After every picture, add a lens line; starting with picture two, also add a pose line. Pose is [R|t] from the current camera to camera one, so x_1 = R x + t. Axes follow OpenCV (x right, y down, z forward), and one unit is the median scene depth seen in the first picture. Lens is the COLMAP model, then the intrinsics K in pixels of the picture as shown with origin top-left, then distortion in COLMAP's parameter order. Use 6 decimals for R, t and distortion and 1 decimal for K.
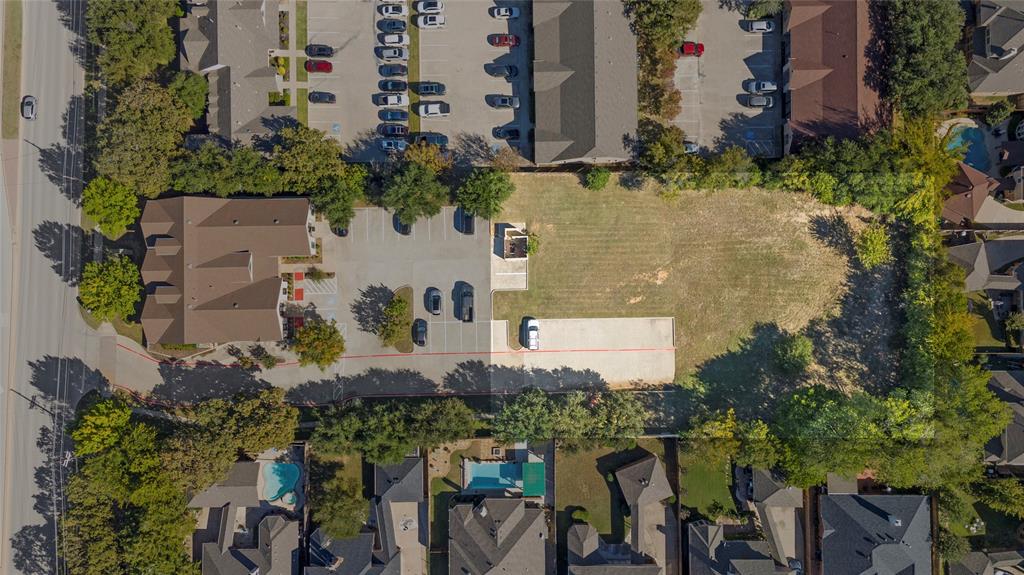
lens RADIAL K [[748.2, 0, 516.0], [0, 748.2, 290.5], [0, 0, 1]] dist [0.085874, -0.087428]
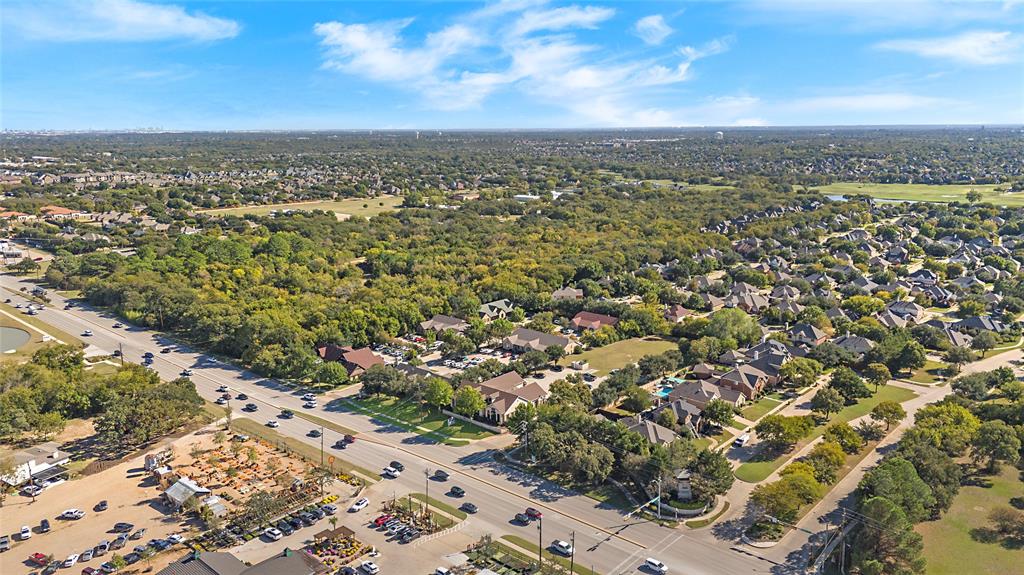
lens RADIAL K [[748.2, 0, 516.0], [0, 748.2, 290.5], [0, 0, 1]] dist [0.085874, -0.087428]
pose [[0.673196, -0.139899, 0.726110, -1.675948], [0.738770, 0.169775, -0.652223, 1.185128], [-0.032030, 0.975502, 0.217645, 0.297426]]
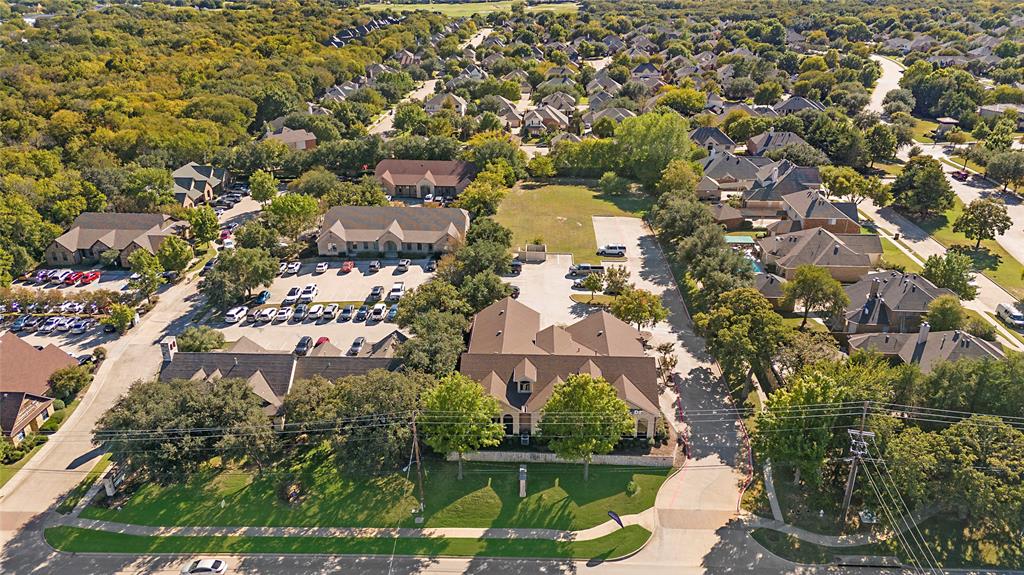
lens RADIAL K [[748.2, 0, 516.0], [0, 748.2, 290.5], [0, 0, 1]] dist [0.085874, -0.087428]
pose [[0.056596, -0.376707, 0.924602, -1.045054], [0.997817, 0.052909, -0.039521, -0.039194], [-0.034032, 0.924820, 0.378879, 0.610562]]
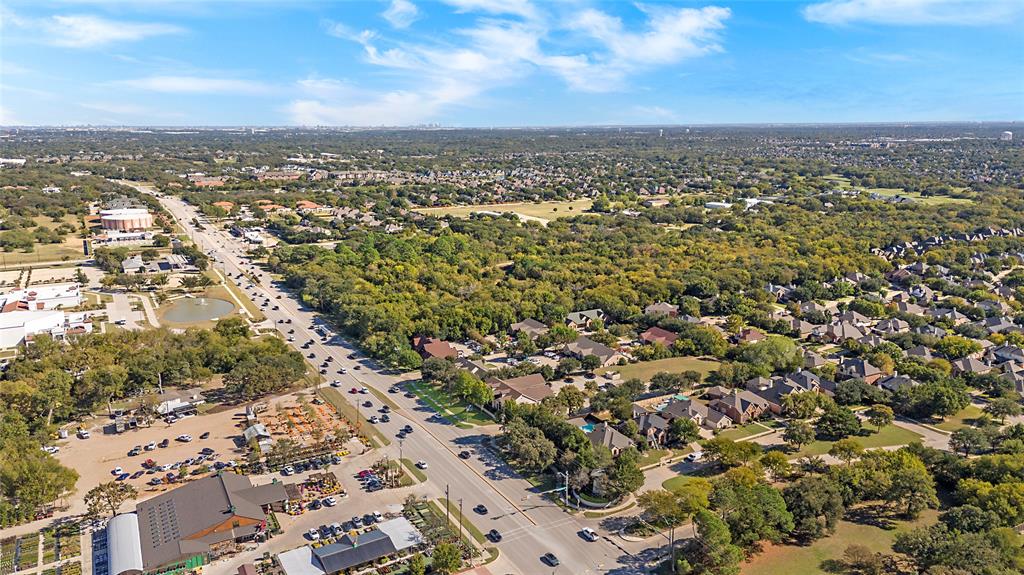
lens RADIAL K [[748.2, 0, 516.0], [0, 748.2, 290.5], [0, 0, 1]] dist [0.085874, -0.087428]
pose [[0.876034, -0.086079, 0.474505, -1.406568], [0.481259, 0.219083, -0.848759, 1.794084], [-0.030895, 0.971902, 0.233351, 0.151463]]
